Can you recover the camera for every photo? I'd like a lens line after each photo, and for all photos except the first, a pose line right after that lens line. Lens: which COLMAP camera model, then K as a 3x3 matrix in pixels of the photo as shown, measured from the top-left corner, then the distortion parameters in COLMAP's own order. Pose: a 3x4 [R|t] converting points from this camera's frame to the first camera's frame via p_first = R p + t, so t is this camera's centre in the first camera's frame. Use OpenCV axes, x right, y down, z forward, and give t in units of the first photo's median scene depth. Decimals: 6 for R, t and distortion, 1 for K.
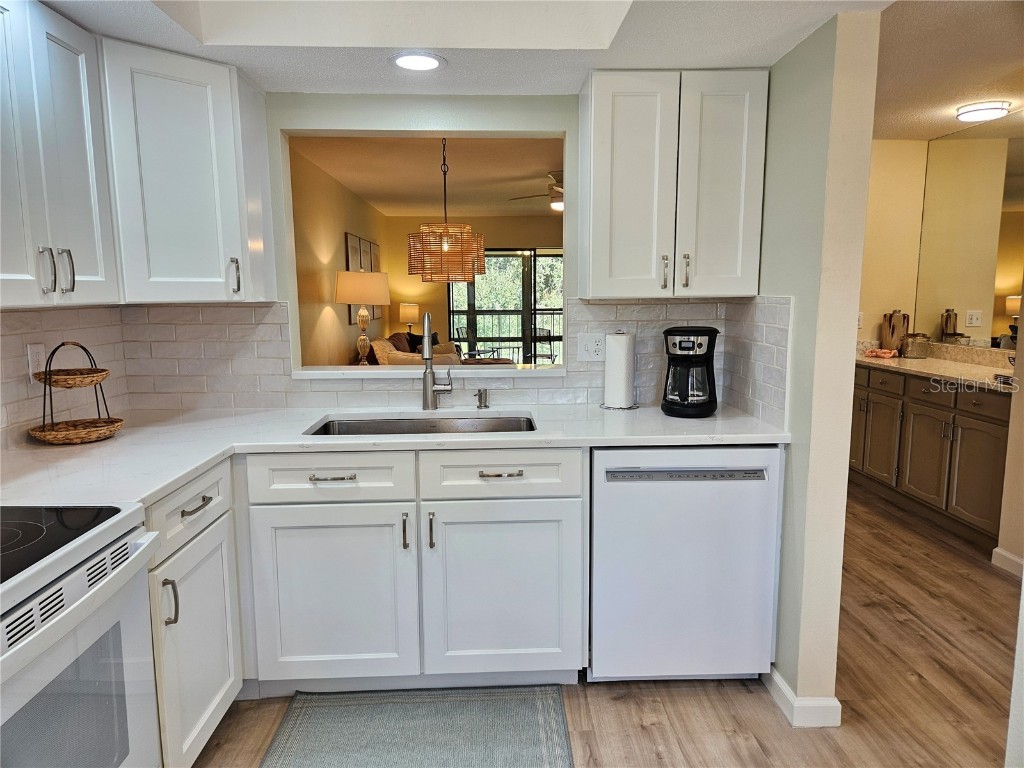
lens RADIAL K [[690.4, 0, 522.9], [0, 690.4, 388.6], [0, 0, 1]] dist [0.068168, -0.056973]
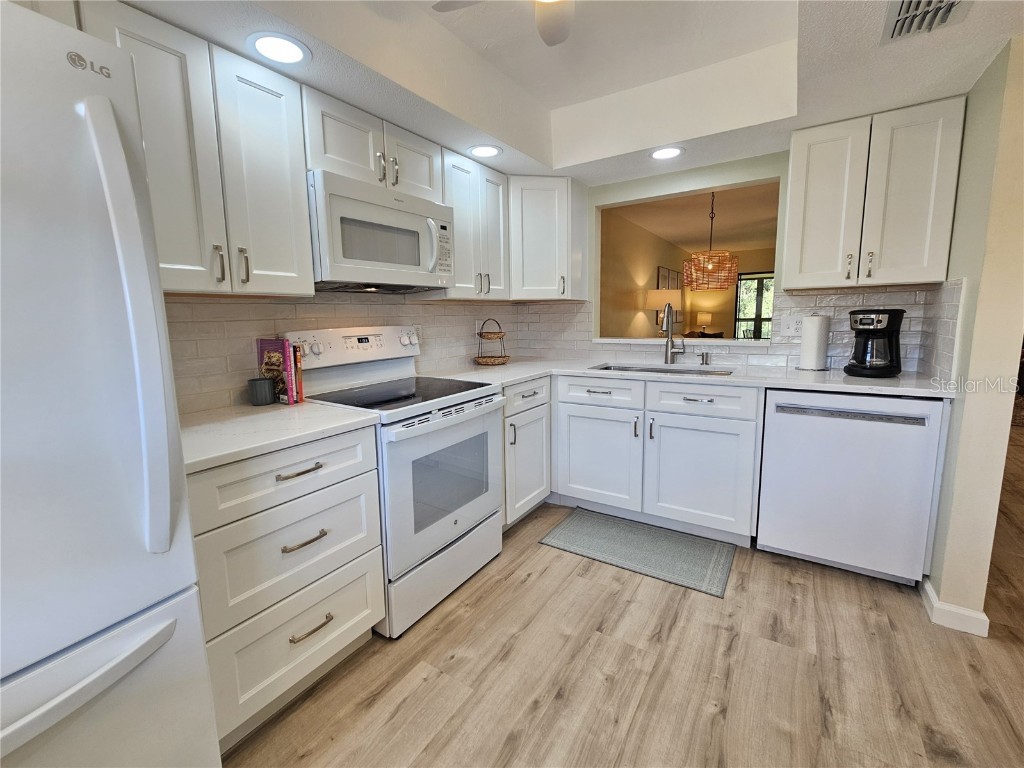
lens RADIAL K [[446.4, 0, 494.4], [0, 446.4, 376.7], [0, 0, 1]] dist [0.000557, -0.000379]
pose [[0.804554, 0.070190, -0.589718, 0.175481], [-0.066791, 0.997386, 0.027589, 0.066242], [0.590112, 0.017191, 0.807138, -0.101085]]
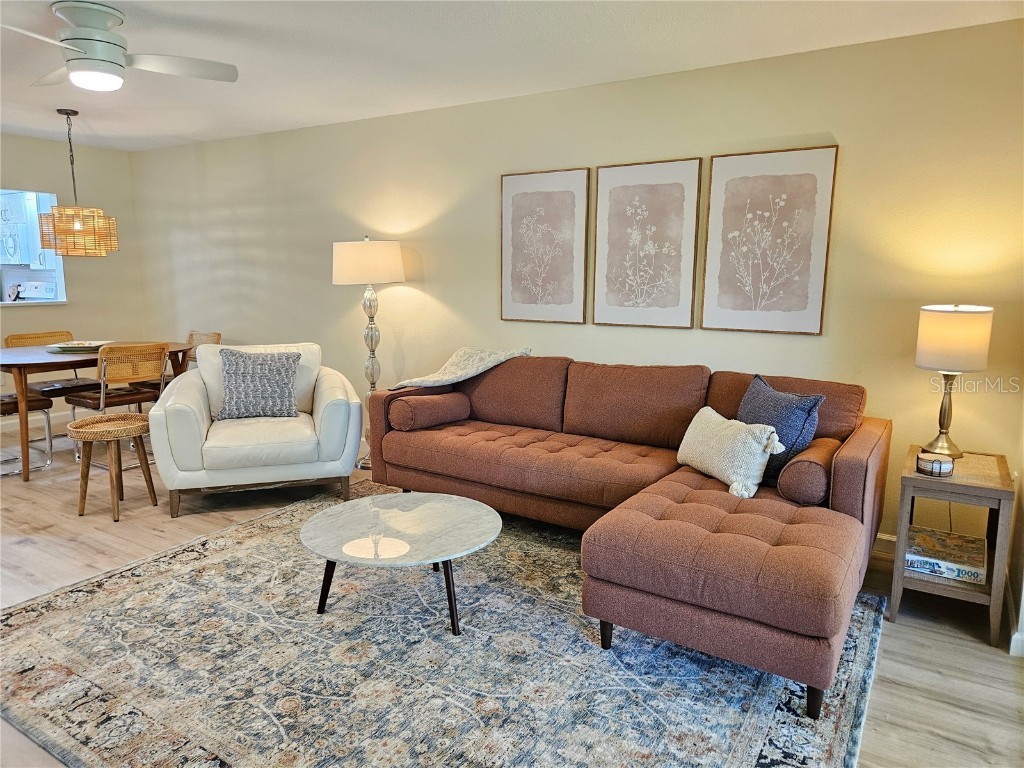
lens RADIAL K [[685.7, 0, 515.2], [0, 685.7, 382.2], [0, 0, 1]] dist [0.067992, -0.054860]
pose [[-0.571889, 0.135123, -0.809126, 0.785239], [-0.115139, 0.963355, 0.242259, -0.551259], [0.812211, 0.231707, -0.535375, 3.910621]]
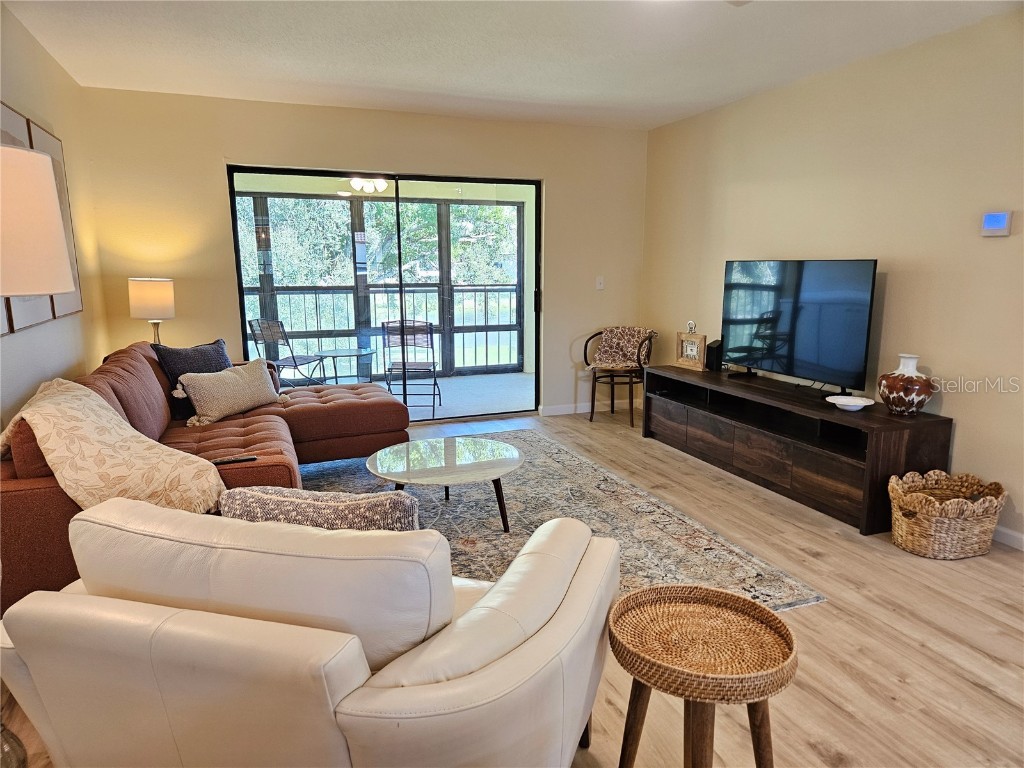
lens RADIAL K [[685.7, 0, 515.2], [0, 685.7, 382.2], [0, 0, 1]] dist [0.067992, -0.054860]
pose [[0.948126, -0.054549, 0.313180, -0.310356], [0.043678, 0.998178, 0.041627, -0.234635], [-0.314880, -0.025789, 0.948781, 1.799681]]
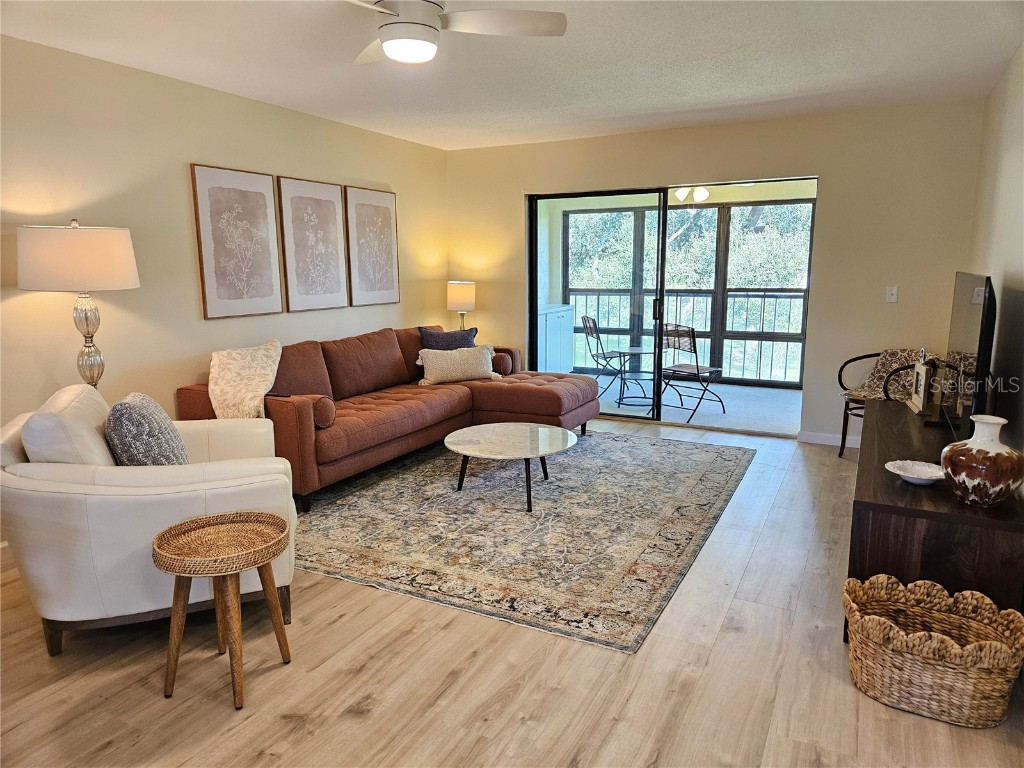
lens RADIAL K [[685.7, 0, 515.2], [0, 685.7, 382.2], [0, 0, 1]] dist [0.067992, -0.054860]
pose [[0.867933, 0.085742, -0.489224, 0.818003], [-0.067559, 0.996212, 0.054740, -0.254411], [0.492065, -0.014459, 0.870439, 1.736121]]
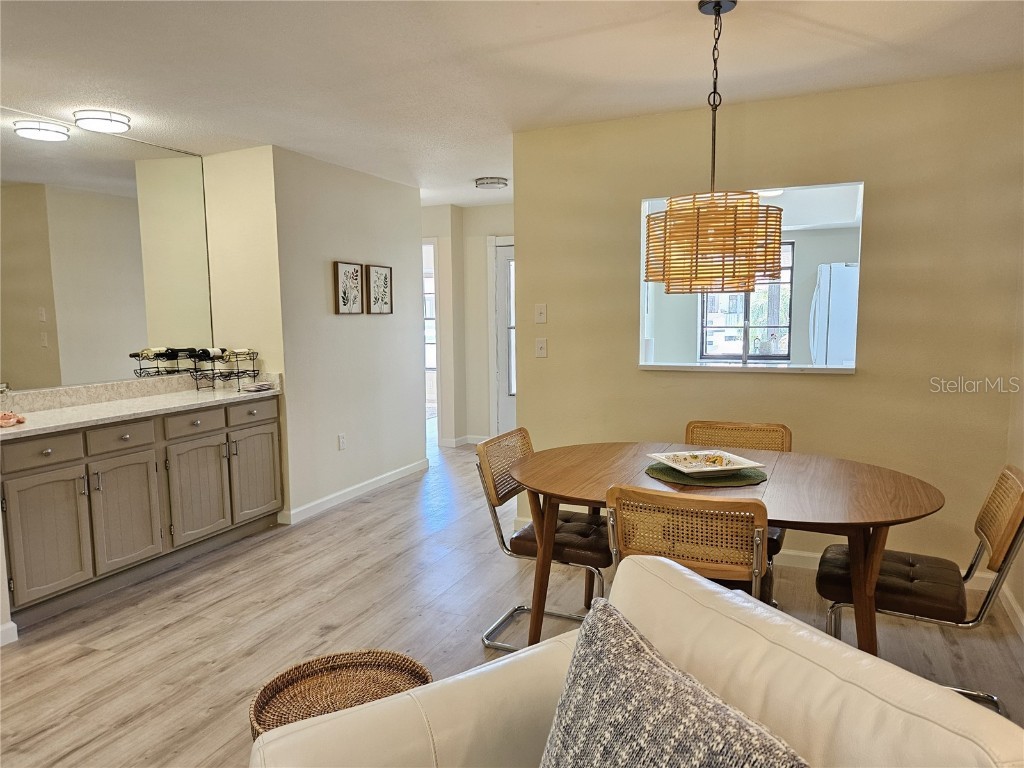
lens RADIAL K [[713.7, 0, 496.5], [0, 713.7, 381.9], [0, 0, 1]] dist [0.064174, -0.062468]
pose [[-0.891325, -0.028971, 0.452438, -0.387783], [0.080834, 0.971810, 0.221475, -0.397781], [-0.446100, 0.233979, -0.863857, 2.795059]]
